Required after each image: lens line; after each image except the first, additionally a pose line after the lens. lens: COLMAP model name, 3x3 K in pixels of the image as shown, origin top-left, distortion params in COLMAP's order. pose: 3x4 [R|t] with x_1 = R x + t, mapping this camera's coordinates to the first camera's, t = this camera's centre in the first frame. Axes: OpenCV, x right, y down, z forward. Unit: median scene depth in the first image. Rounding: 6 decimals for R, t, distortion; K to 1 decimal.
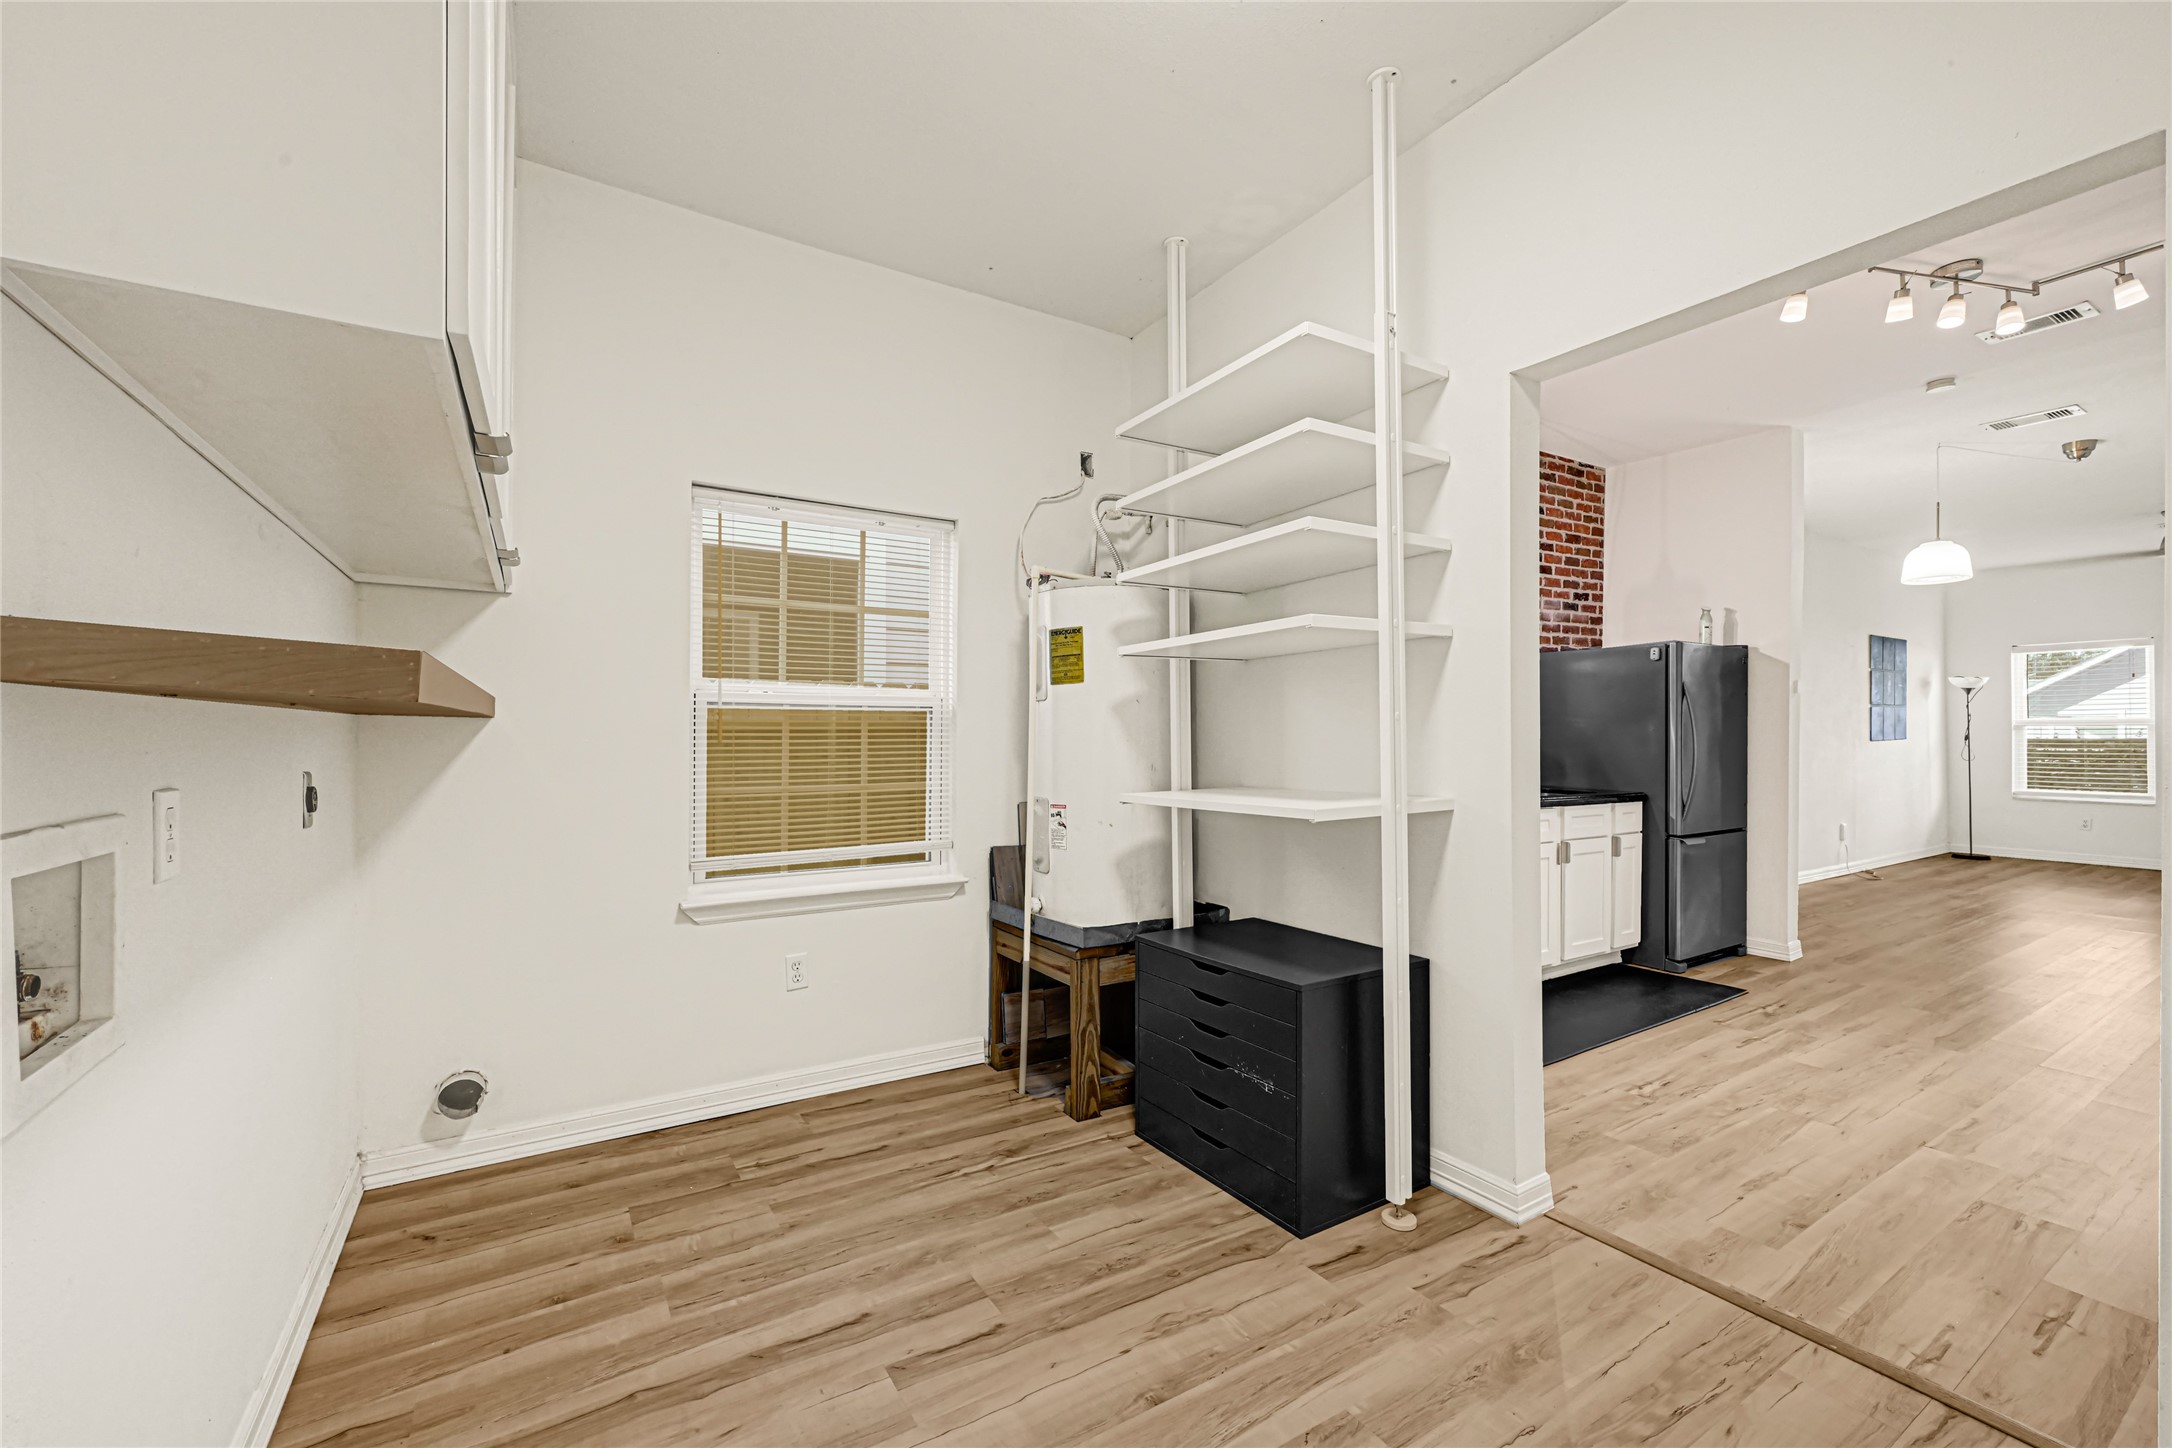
lens RADIAL K [[895.9, 0, 1076.0], [0, 895.9, 735.5], [0, 0, 1]] dist [-0.000401, 0.001602]
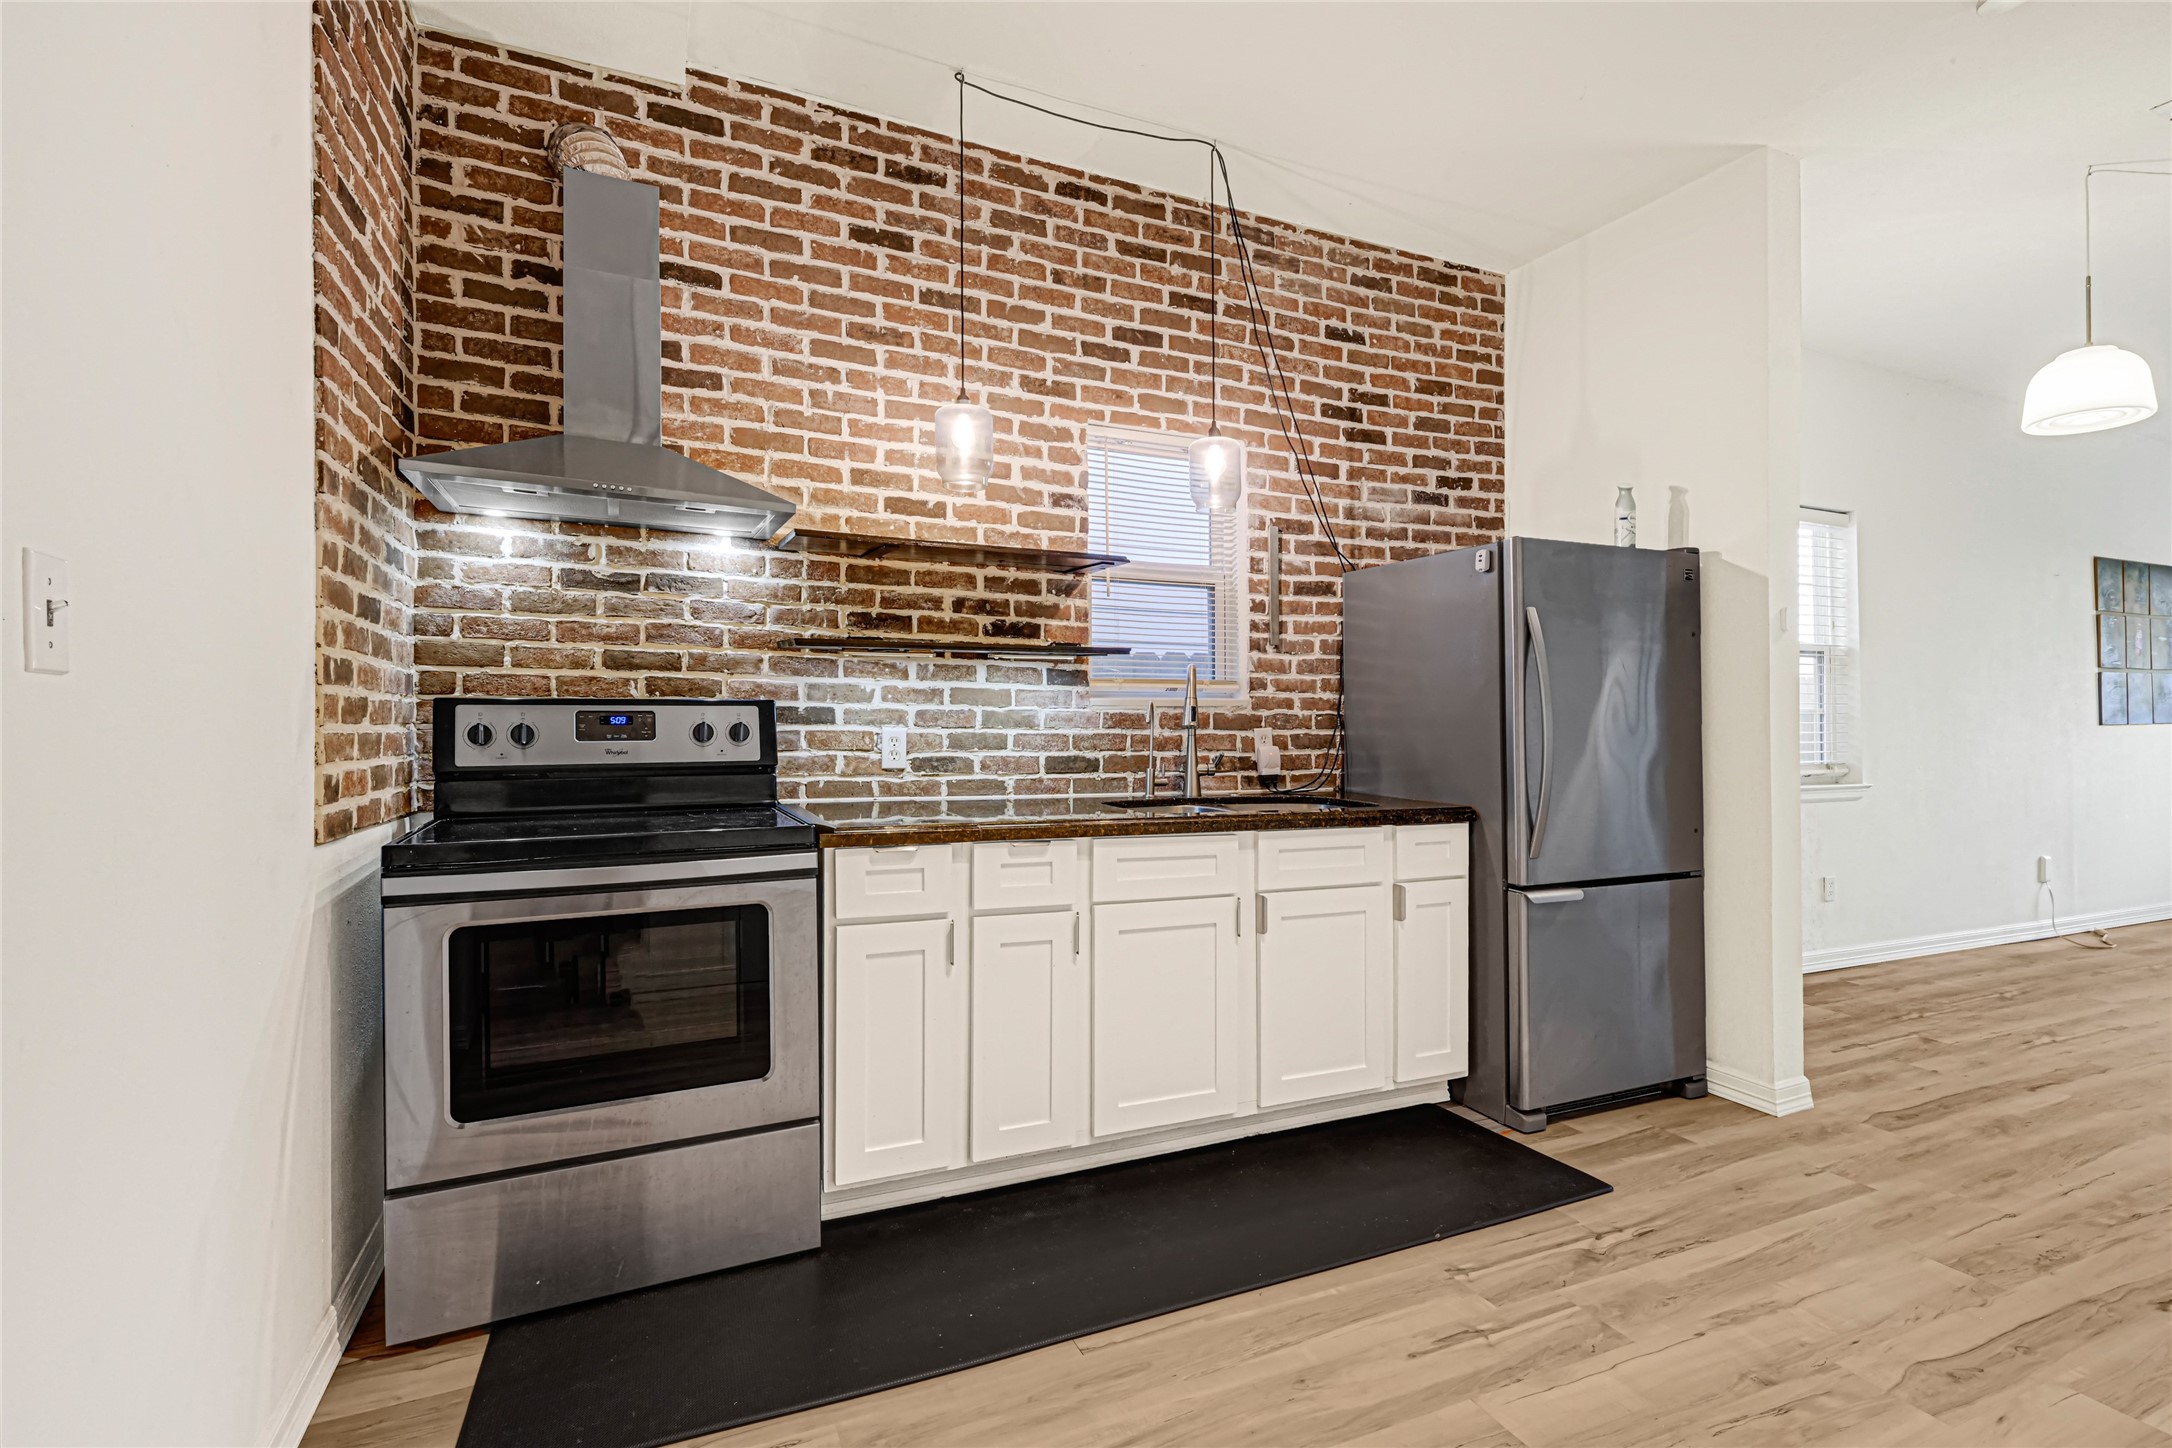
lens RADIAL K [[985.6, 0, 1085.9], [0, 985.6, 730.3], [0, 0, 1]] dist [0.003472, 0.001861]
pose [[0.988811, -0.000703, -0.149175, 0.598409], [0.000404, 0.999998, -0.002036, 0.020982], [0.149176, 0.001953, 0.988809, 0.429511]]
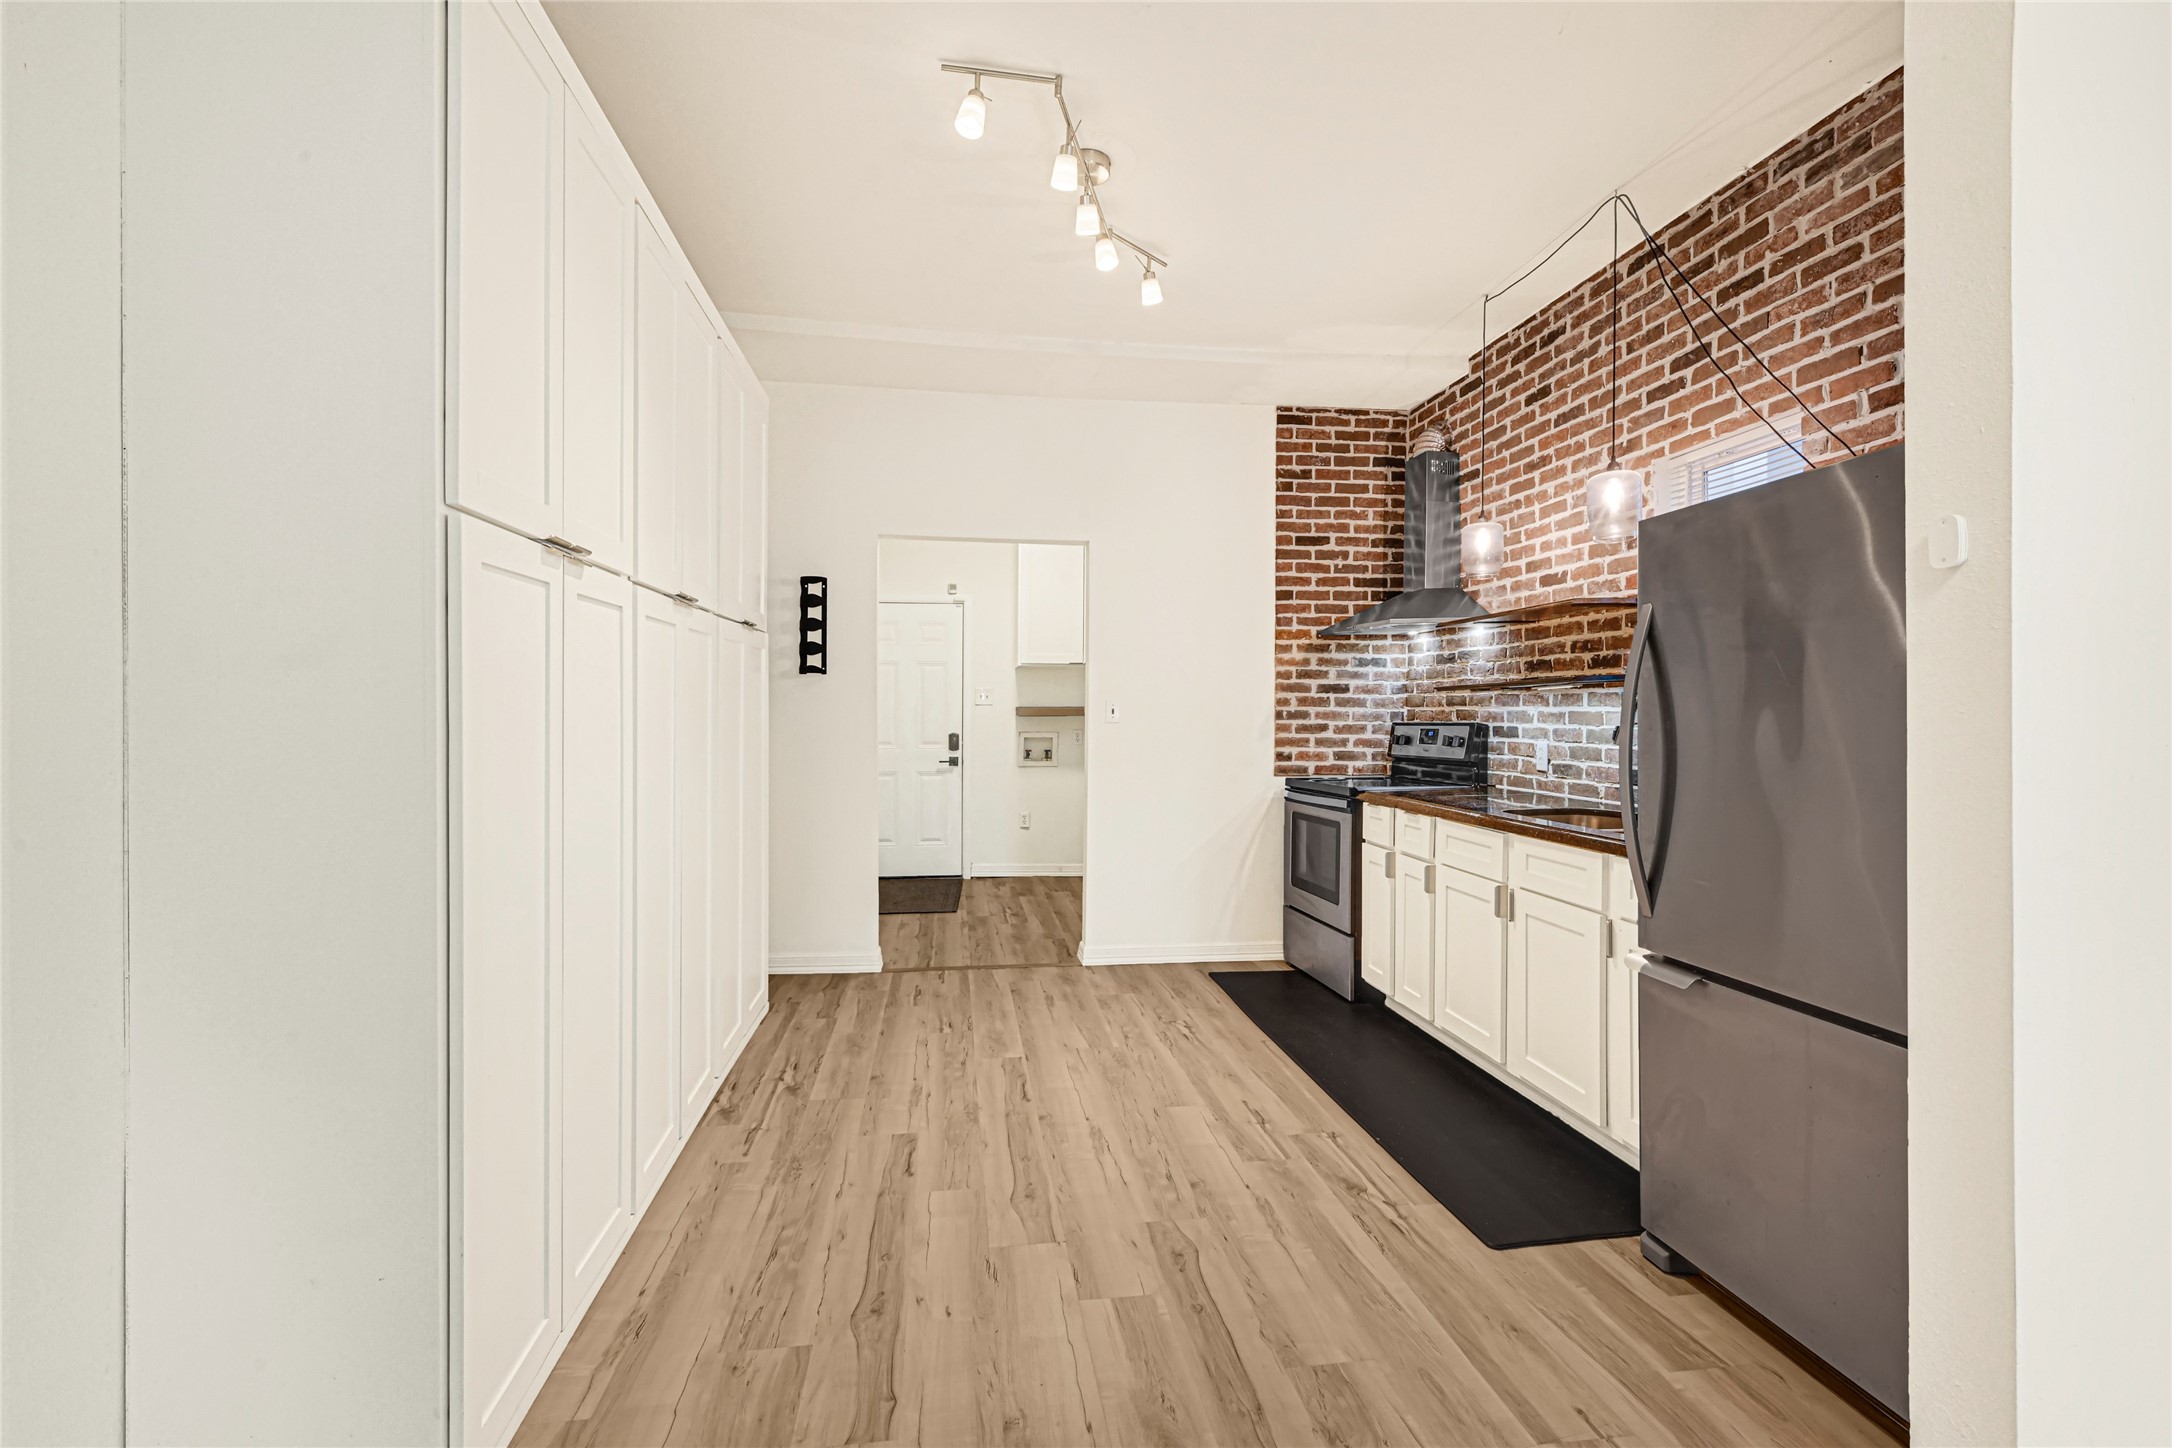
lens RADIAL K [[985.6, 0, 1087.5], [0, 985.6, 719.2], [0, 0, 1]] dist [0.003472, 0.001861]
pose [[-0.412218, -0.001349, -0.911084, 1.504695], [-0.005024, 0.999987, 0.000792, -0.004474], [0.911072, 0.004904, -0.412219, 1.147343]]
